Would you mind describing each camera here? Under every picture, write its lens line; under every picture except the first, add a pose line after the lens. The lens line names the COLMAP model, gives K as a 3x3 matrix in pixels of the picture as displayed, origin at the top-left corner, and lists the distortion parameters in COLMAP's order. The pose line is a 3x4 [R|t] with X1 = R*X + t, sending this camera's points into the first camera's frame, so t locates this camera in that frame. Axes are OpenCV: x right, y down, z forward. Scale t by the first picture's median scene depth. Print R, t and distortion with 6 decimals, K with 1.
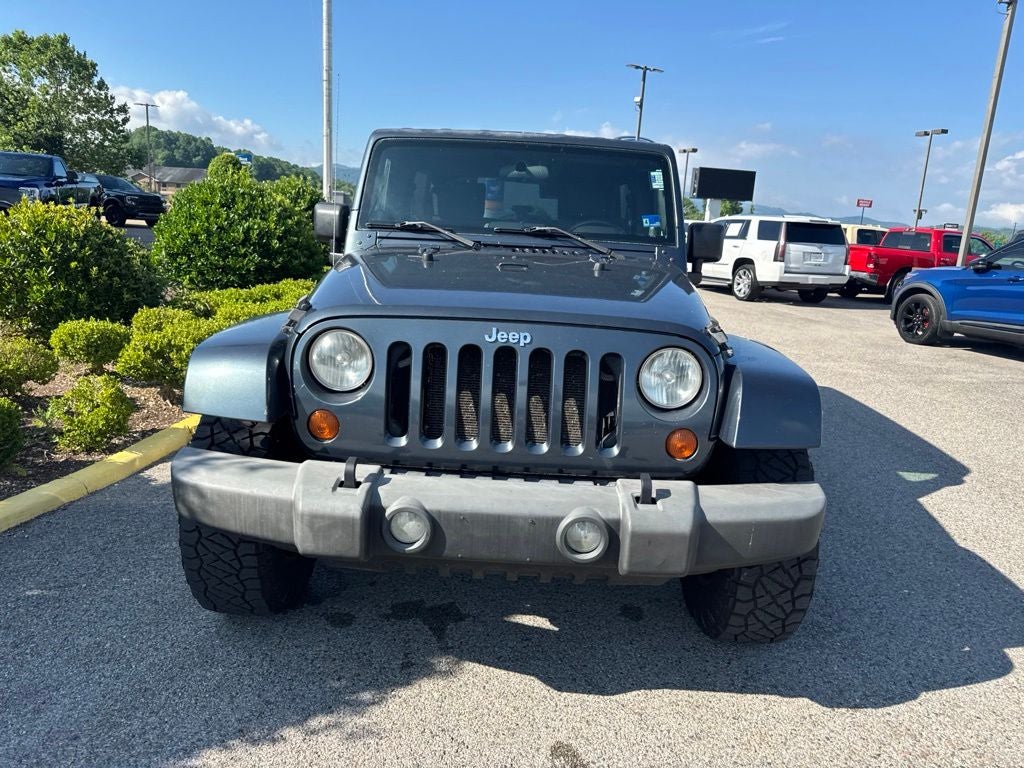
lens RADIAL K [[736.2, 0, 512.0], [0, 736.2, 384.0], [0, 0, 1]] dist [0.035893, -0.047220]
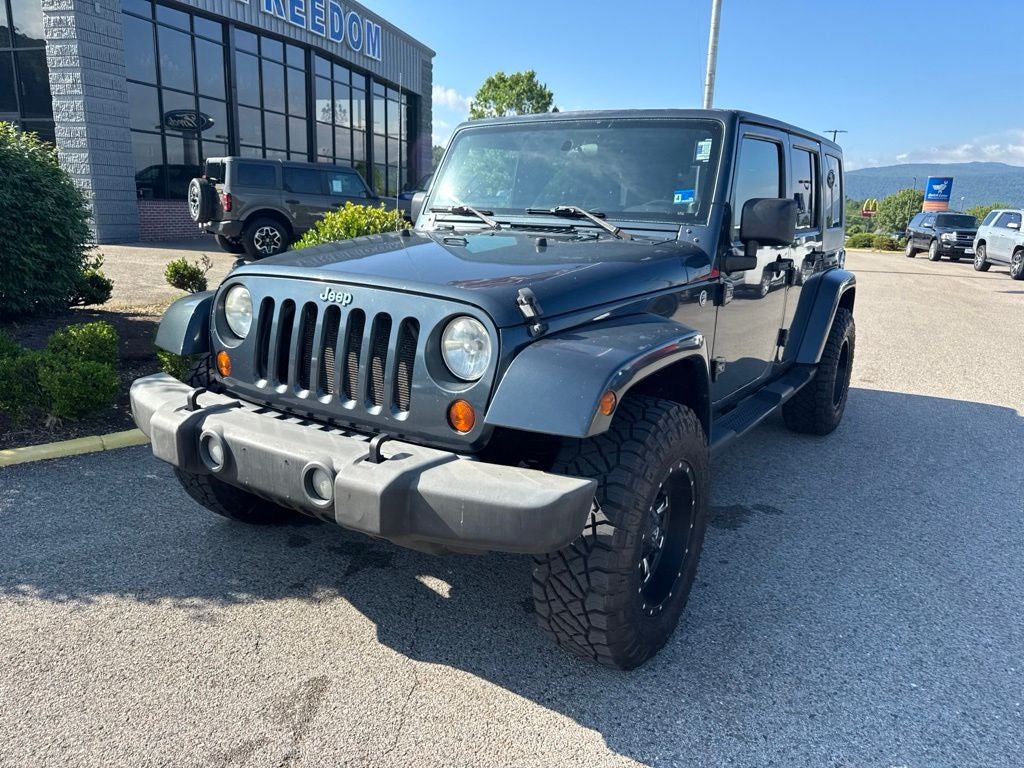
lens RADIAL K [[741.1, 0, 512.0], [0, 741.1, 384.0], [0, 0, 1]] dist [0.039418, -0.052587]
pose [[0.841920, 0.101045, -0.530057, 0.720279], [-0.108651, 0.993936, 0.016898, 0.015966], [0.528550, 0.043364, 0.847794, 0.190394]]
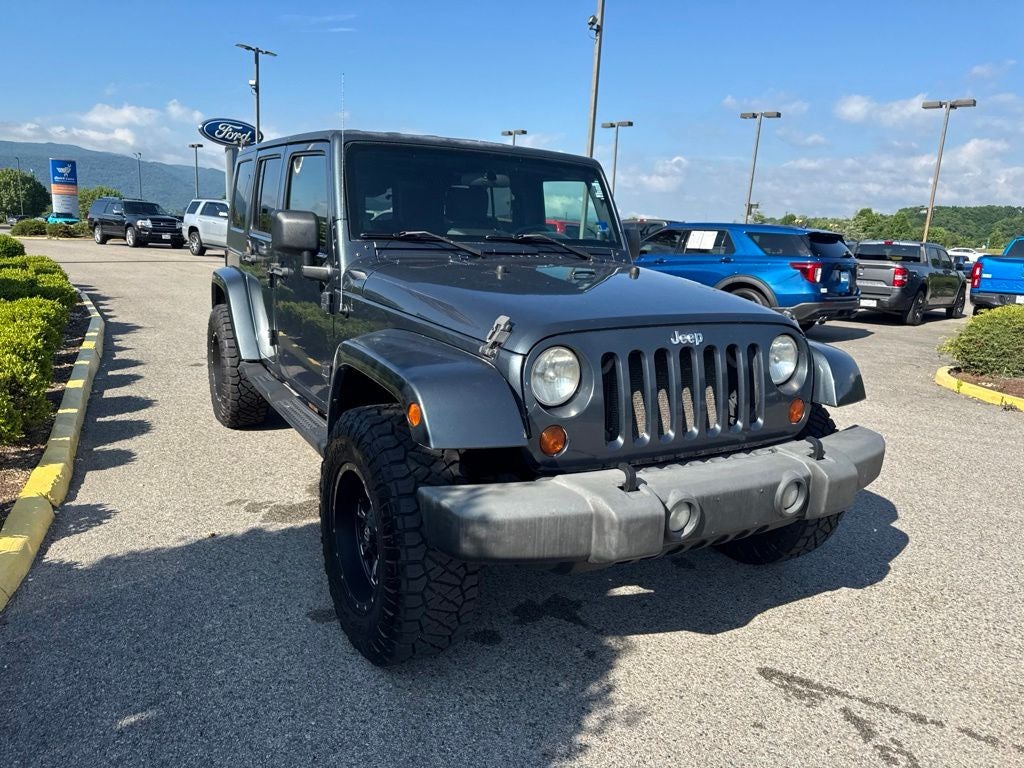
lens RADIAL K [[741.1, 0, 512.0], [0, 741.1, 384.0], [0, 0, 1]] dist [0.039418, -0.052587]
pose [[0.858868, -0.120187, 0.497896, -0.732384], [0.112680, 0.992601, 0.045231, -0.067887], [-0.499648, 0.017255, 0.866056, 0.122991]]
